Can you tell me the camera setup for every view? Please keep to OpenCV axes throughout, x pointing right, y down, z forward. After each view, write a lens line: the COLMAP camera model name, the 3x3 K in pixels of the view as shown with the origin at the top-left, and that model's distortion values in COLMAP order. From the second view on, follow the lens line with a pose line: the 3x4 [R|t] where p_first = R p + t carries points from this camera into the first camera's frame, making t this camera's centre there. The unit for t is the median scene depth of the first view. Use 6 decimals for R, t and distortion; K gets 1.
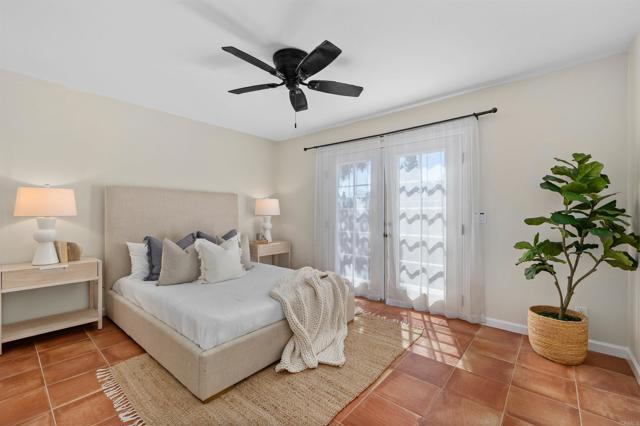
lens RADIAL K [[275.9, 0, 322.4], [0, 275.9, 208.0], [0, 0, 1]] dist [0.001922, -0.000566]
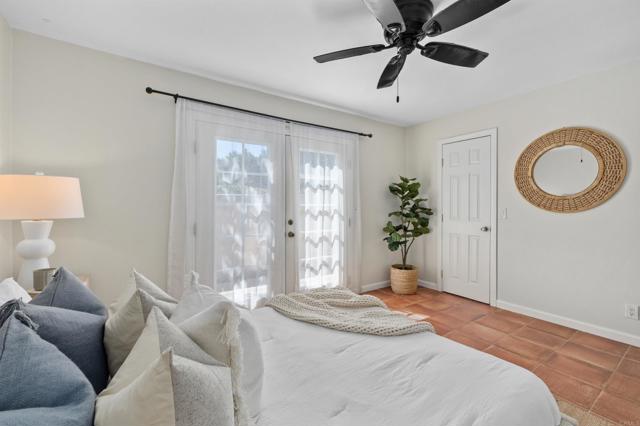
lens RADIAL K [[275.9, 0, 322.4], [0, 275.9, 208.0], [0, 0, 1]] dist [0.001922, -0.000566]
pose [[0.249441, -0.006939, 0.968365, -0.629119], [-0.014622, 0.999833, 0.010931, 0.000778], [-0.968280, -0.016886, 0.249298, 0.700082]]
